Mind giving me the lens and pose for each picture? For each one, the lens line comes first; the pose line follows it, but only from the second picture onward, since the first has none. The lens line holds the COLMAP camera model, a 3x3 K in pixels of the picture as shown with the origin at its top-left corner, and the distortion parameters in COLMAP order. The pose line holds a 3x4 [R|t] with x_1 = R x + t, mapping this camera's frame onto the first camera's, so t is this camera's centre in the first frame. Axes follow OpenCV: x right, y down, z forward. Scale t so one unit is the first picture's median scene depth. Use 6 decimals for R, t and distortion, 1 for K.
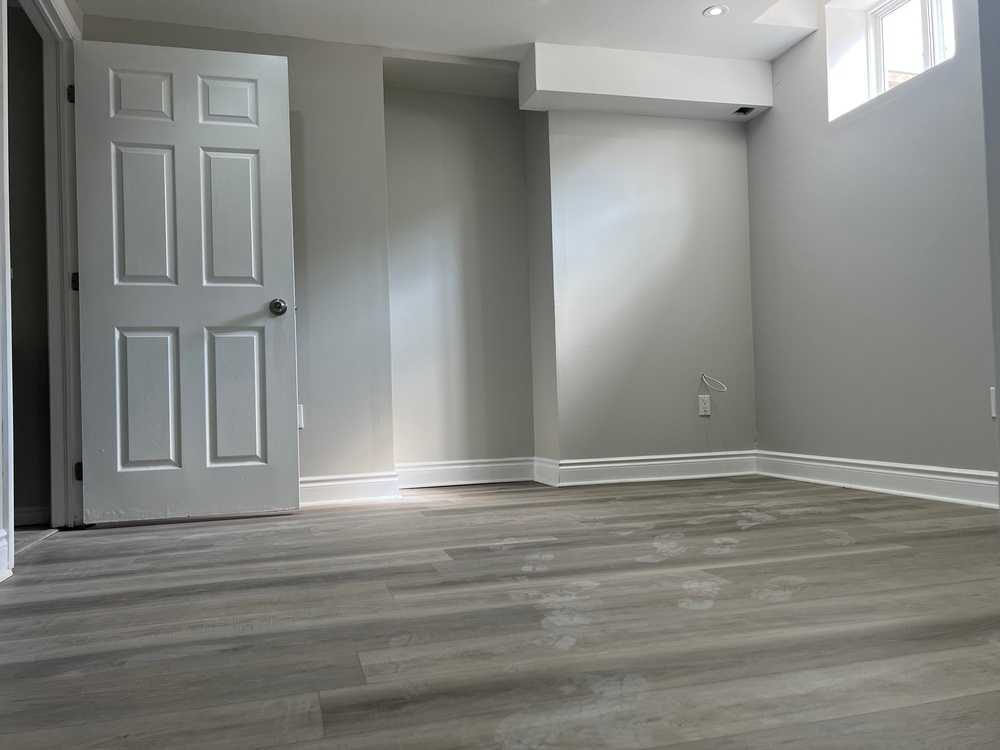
lens RADIAL K [[752.6, 0, 500.3], [0, 752.6, 381.6], [0, 0, 1]] dist [0.055284, -0.062559]
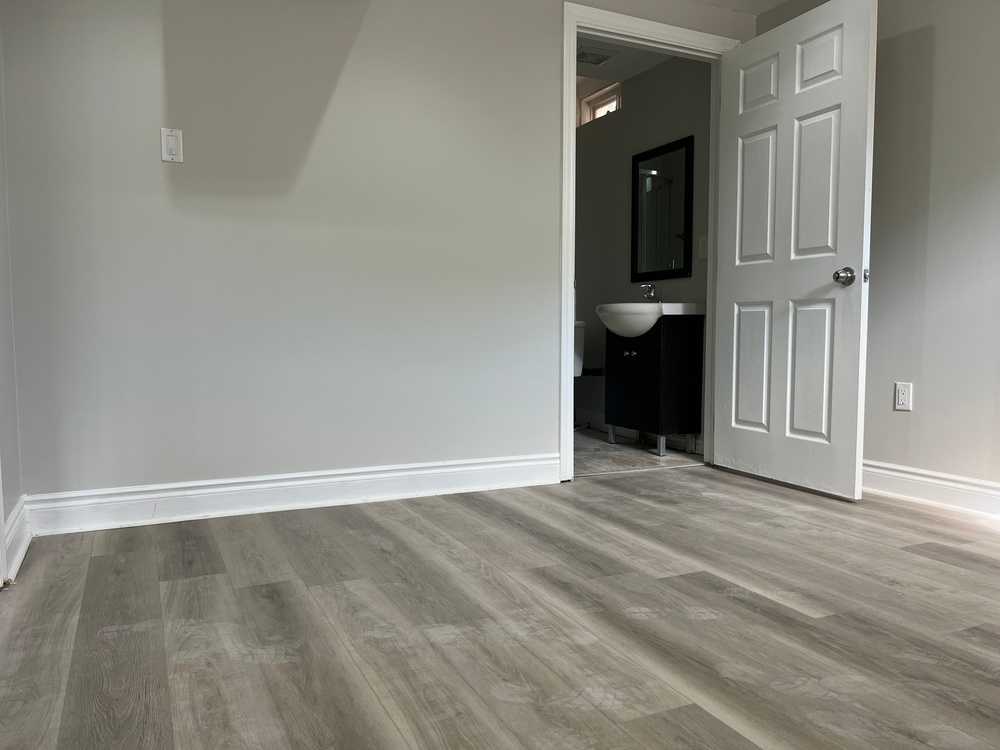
lens RADIAL K [[752.6, 0, 503.0], [0, 752.6, 382.9], [0, 0, 1]] dist [0.055284, -0.062559]
pose [[0.167565, 0.105315, -0.980220, 0.565675], [0.018582, 0.993764, 0.109946, -0.082236], [0.985686, -0.036638, 0.164563, 0.452671]]
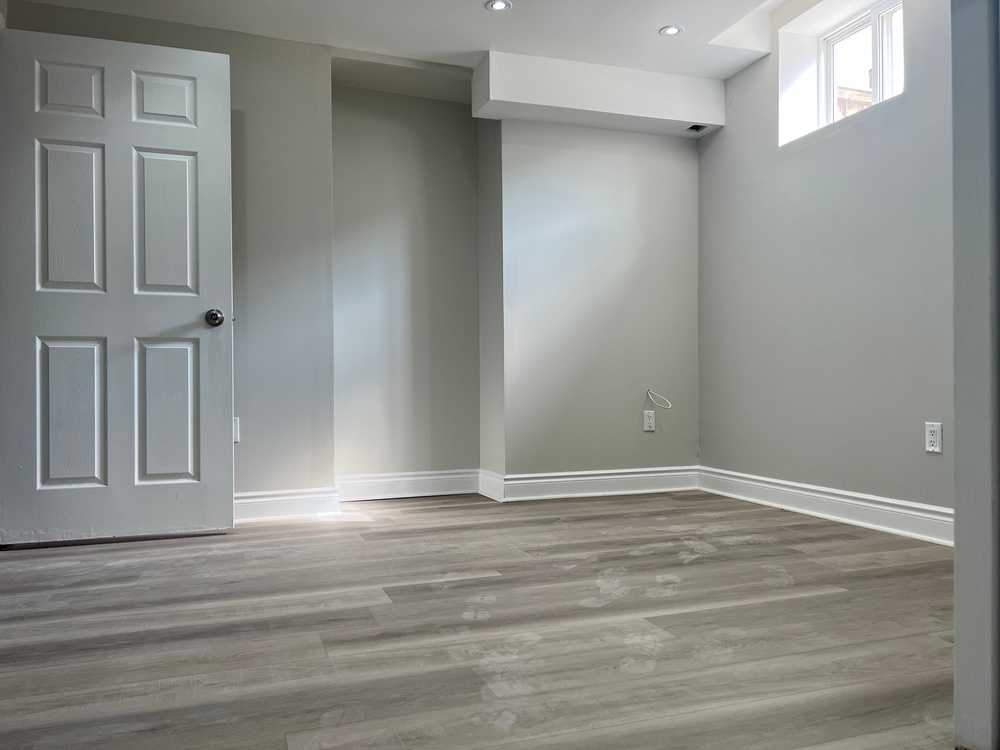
lens RADIAL K [[752.6, 0, 500.1], [0, 752.6, 379.0], [0, 0, 1]] dist [0.055284, -0.062559]
pose [[0.997286, 0.023044, 0.069922, 0.000770], [-0.024326, 0.999550, 0.017525, -0.048514], [-0.069487, -0.019178, 0.997398, 0.019032]]
